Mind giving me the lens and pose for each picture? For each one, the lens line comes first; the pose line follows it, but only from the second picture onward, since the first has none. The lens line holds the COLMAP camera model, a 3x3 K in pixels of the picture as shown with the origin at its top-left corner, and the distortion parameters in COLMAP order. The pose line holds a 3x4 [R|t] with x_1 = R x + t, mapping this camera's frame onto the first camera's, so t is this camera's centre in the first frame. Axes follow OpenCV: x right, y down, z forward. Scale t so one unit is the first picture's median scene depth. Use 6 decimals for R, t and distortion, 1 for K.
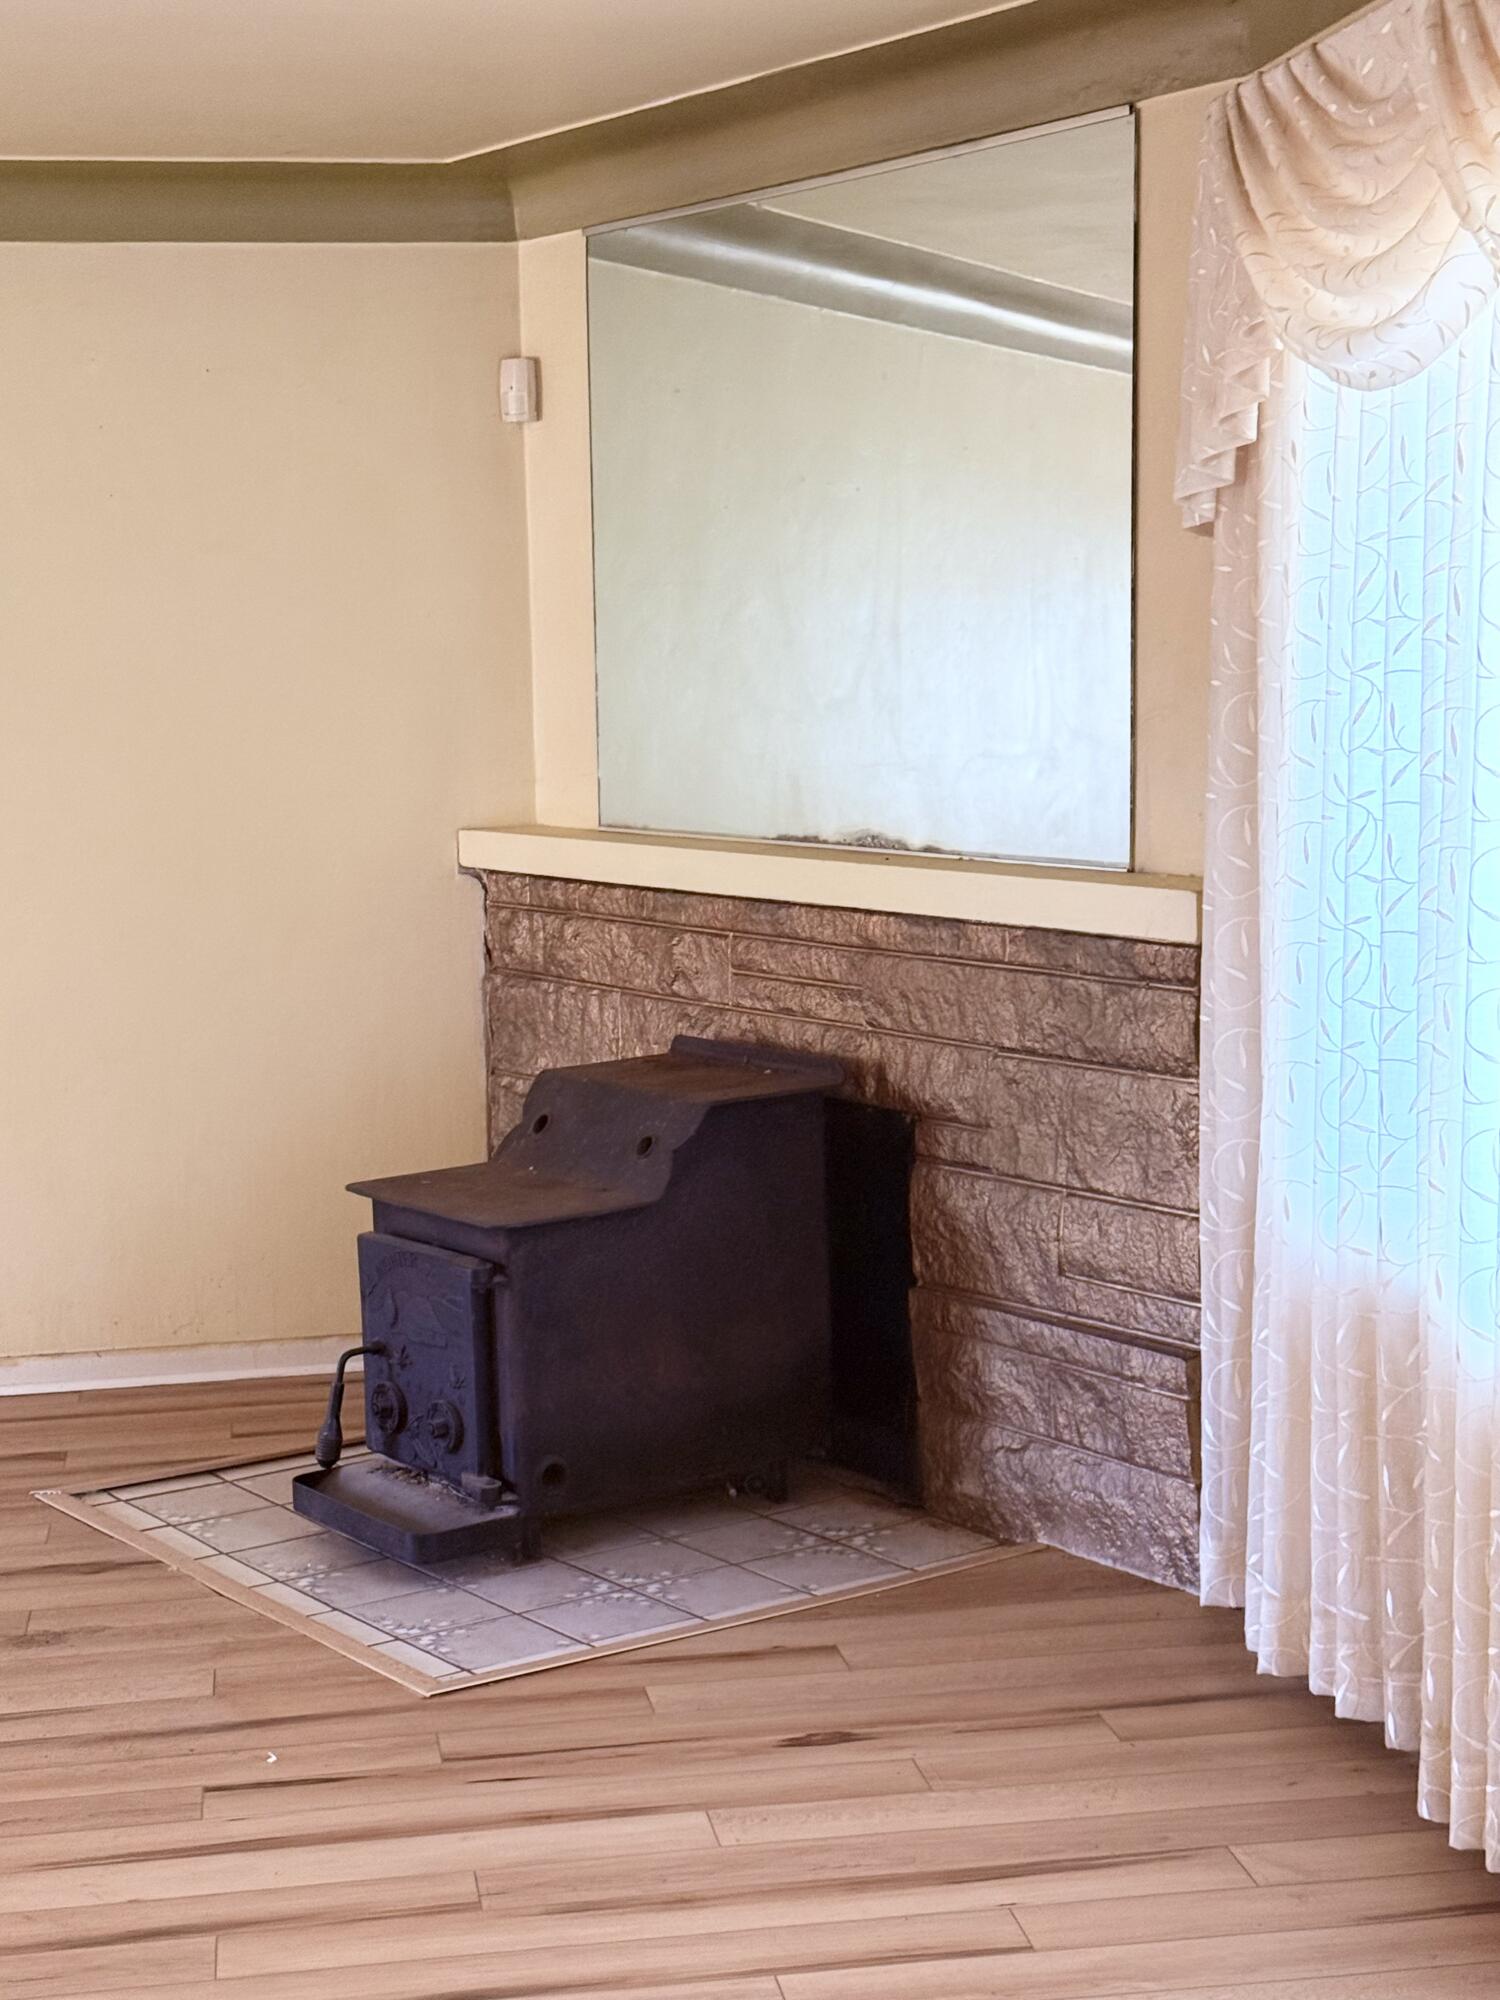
lens RADIAL K [[3083.3, 0, 750.1], [0, 3083.3, 999.7], [0, 0, 1]] dist [0.219927, 0.000000]
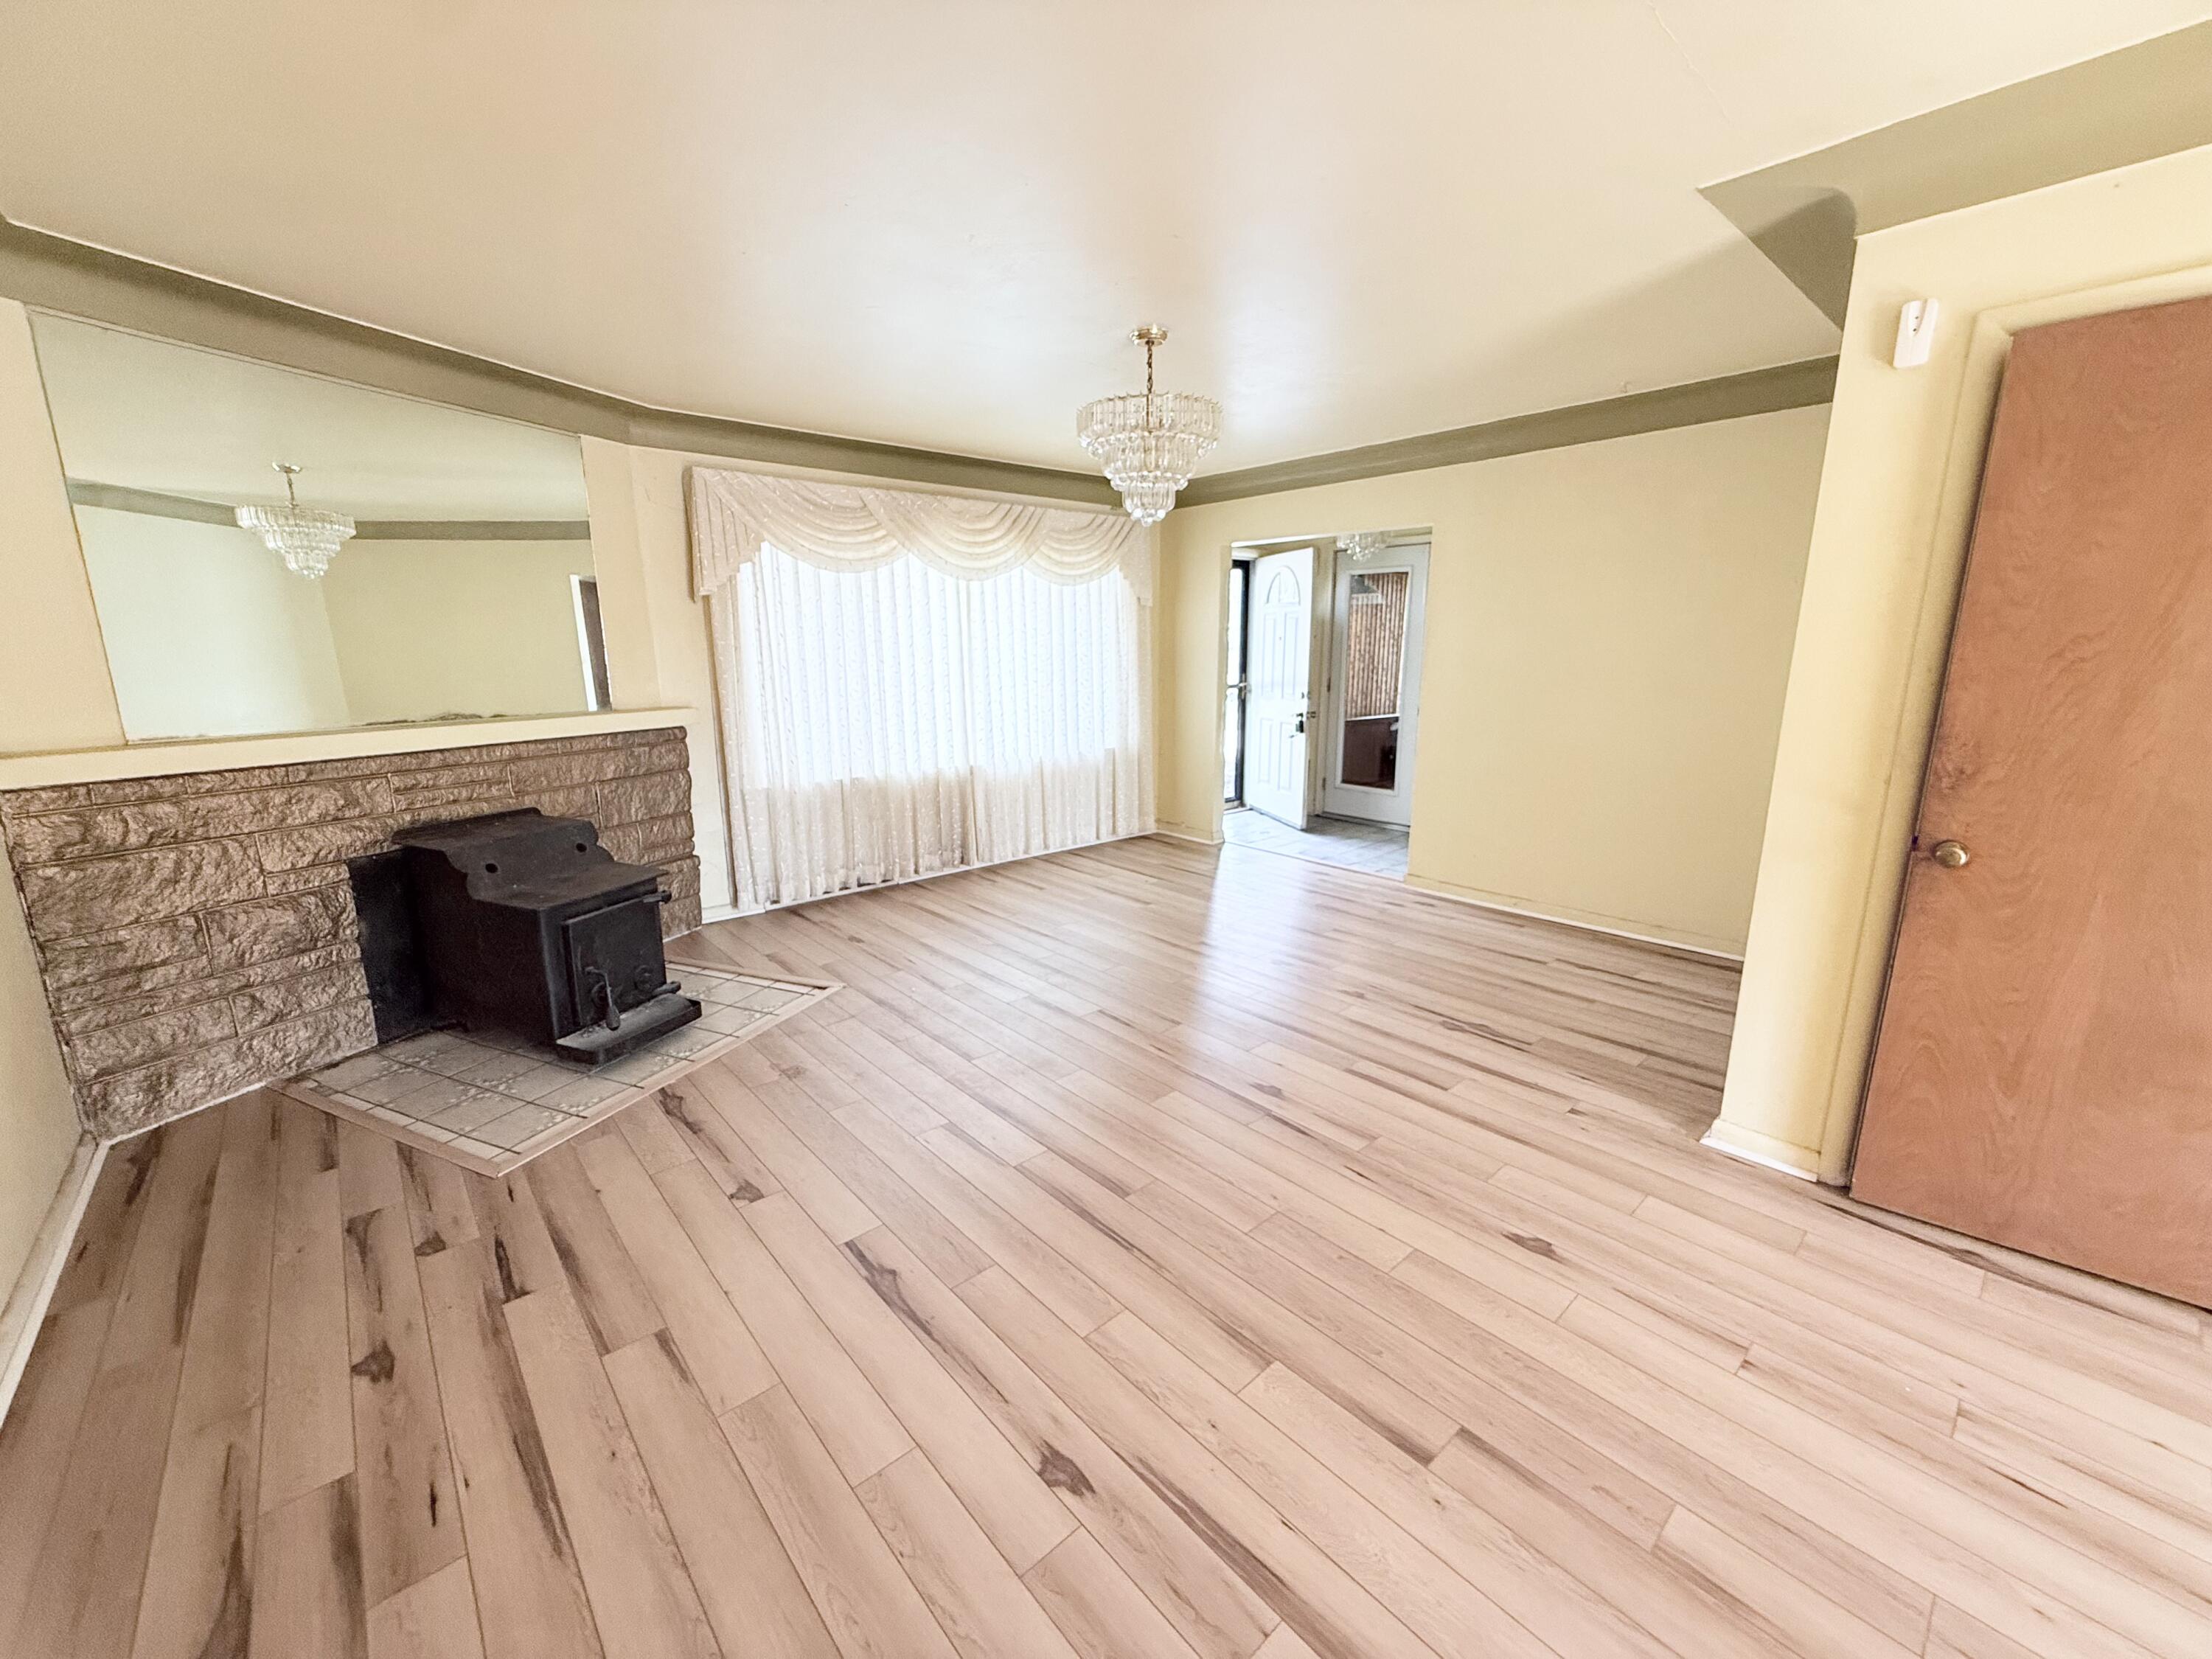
lens RADIAL K [[888.2, 0, 1106.7], [0, 888.2, 820.2], [0, 0, 1]] dist [0.005605, -0.000172]
pose [[-0.542959, -0.143737, 0.827367, -0.764934], [0.101717, 0.966731, 0.234701, -0.085036], [-0.833576, 0.211590, -0.510274, 0.996046]]
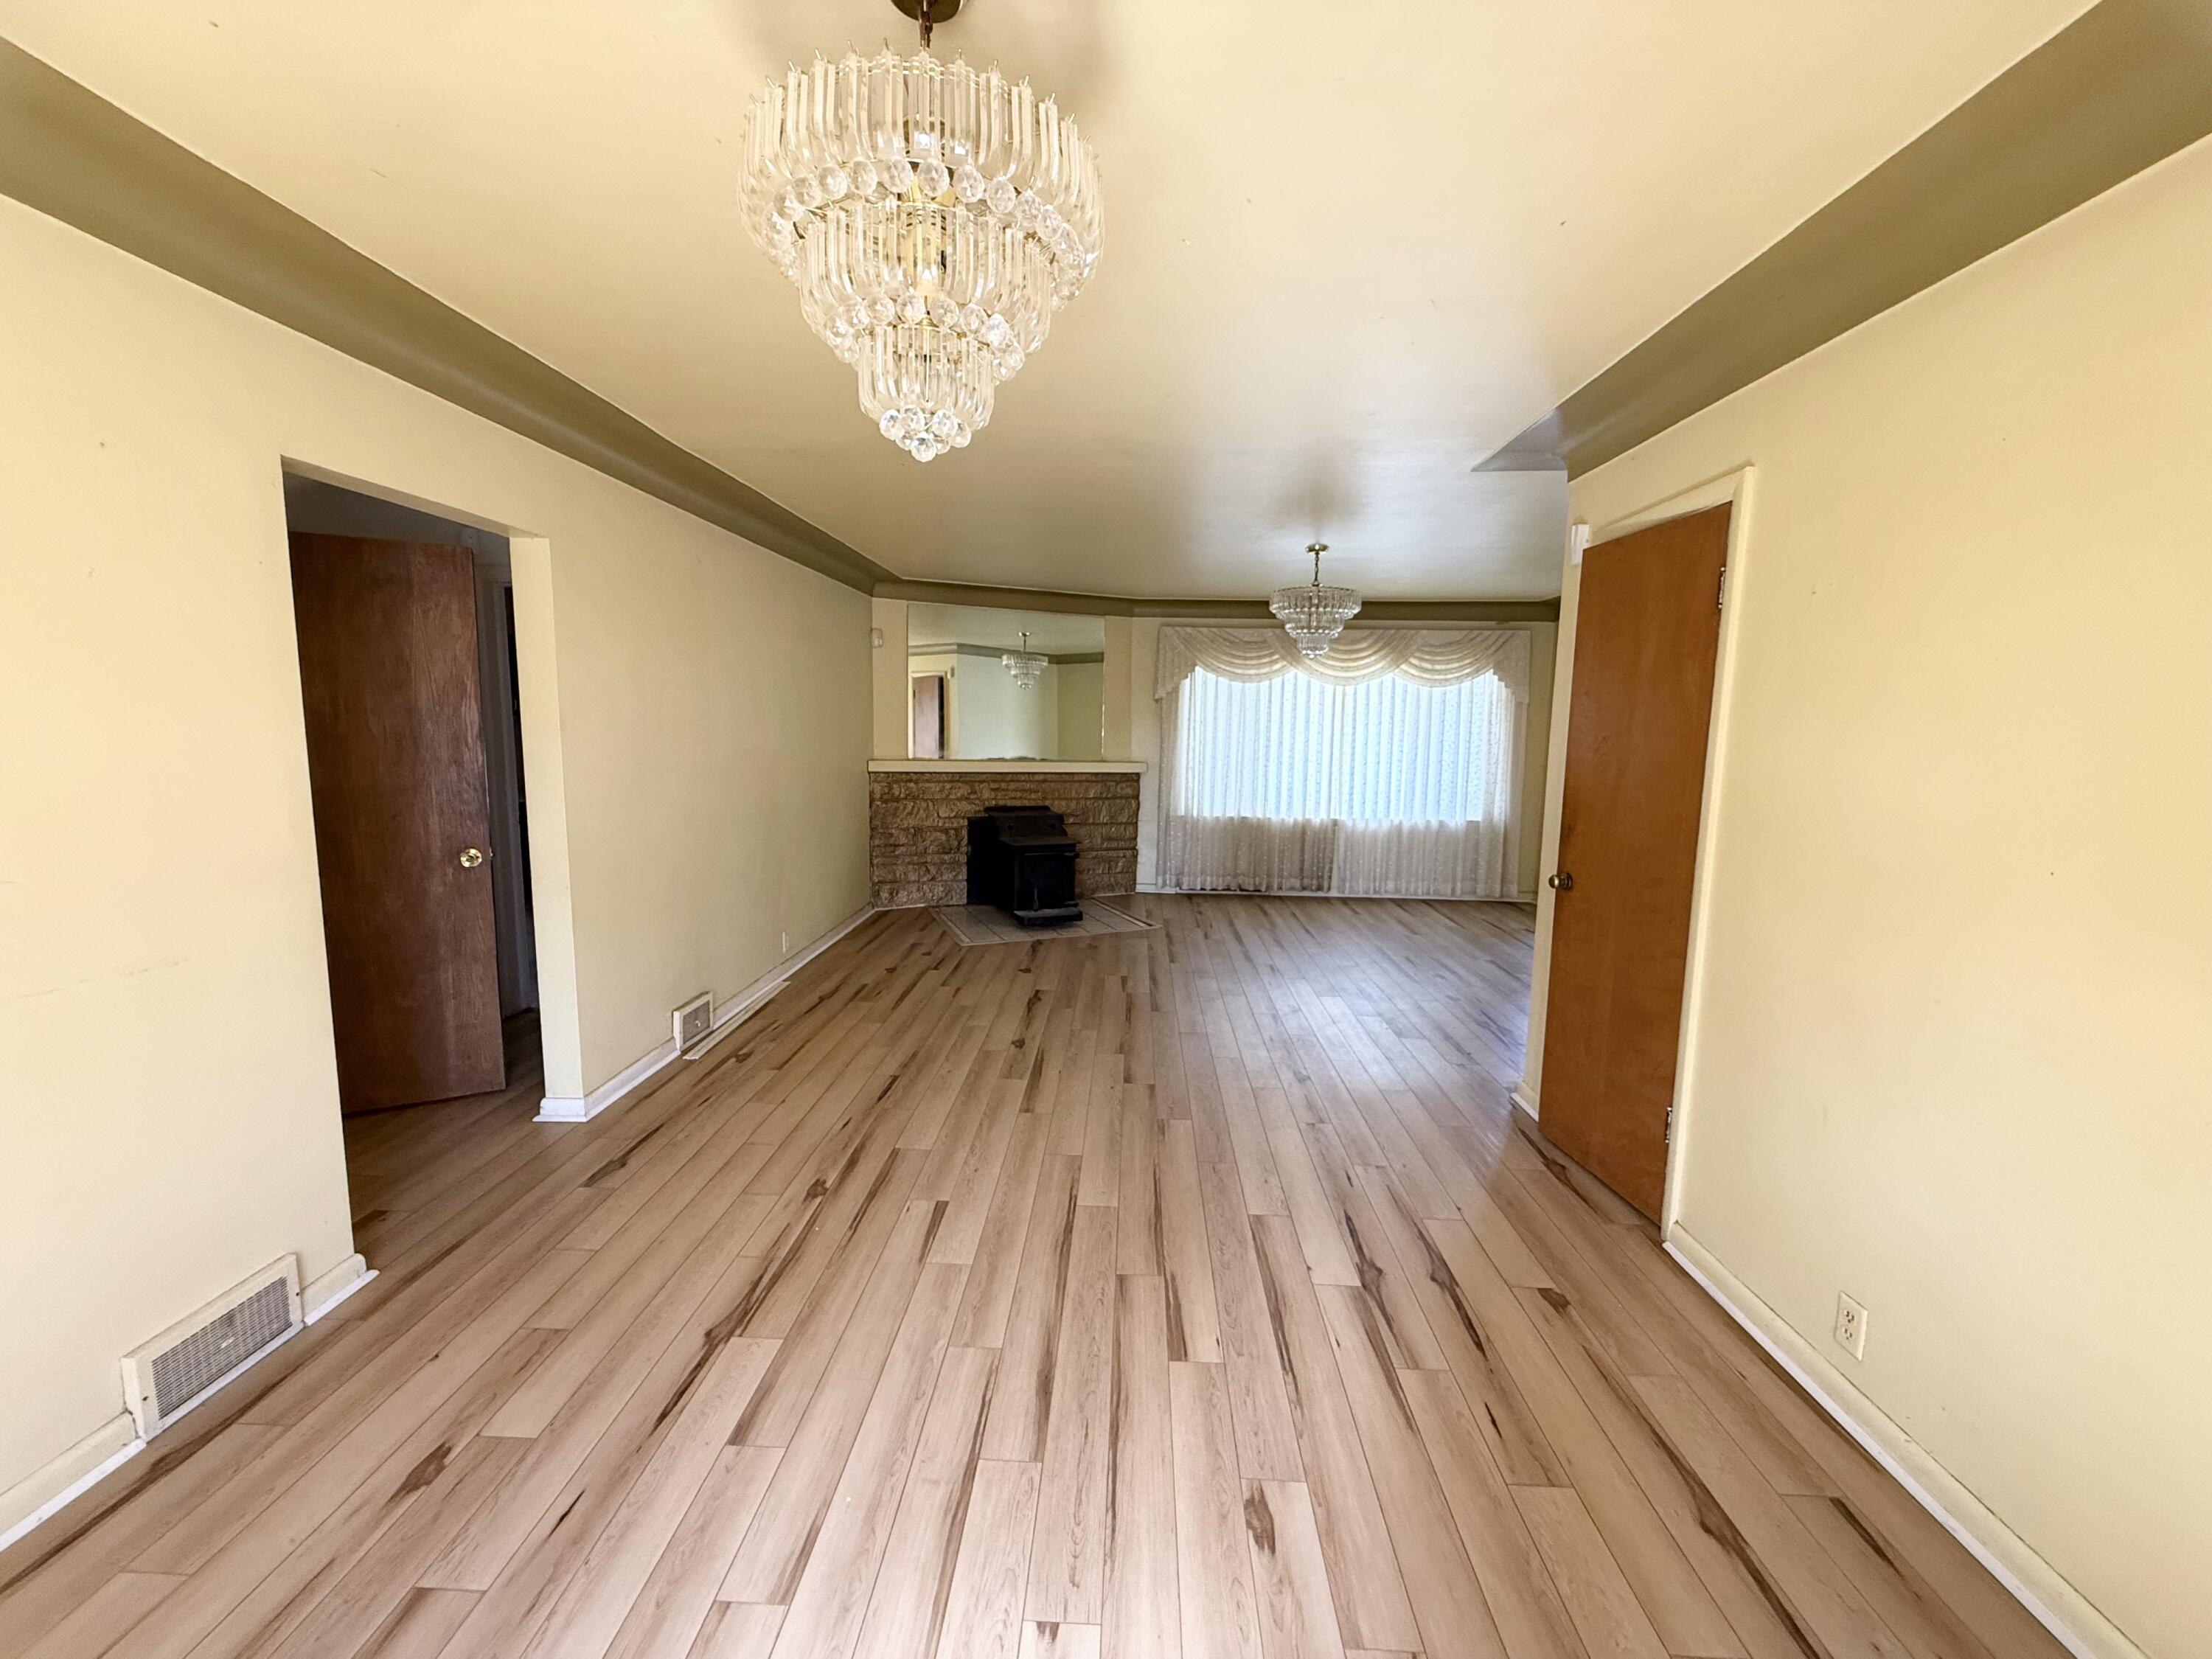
lens RADIAL K [[888.2, 0, 1116.4], [0, 888.2, 834.2], [0, 0, 1]] dist [0.005605, -0.000172]
pose [[0.168985, -0.101217, 0.980408, -1.251185], [0.078230, 0.992952, 0.089028, -0.048167], [-0.982509, 0.061653, 0.175712, 0.681134]]
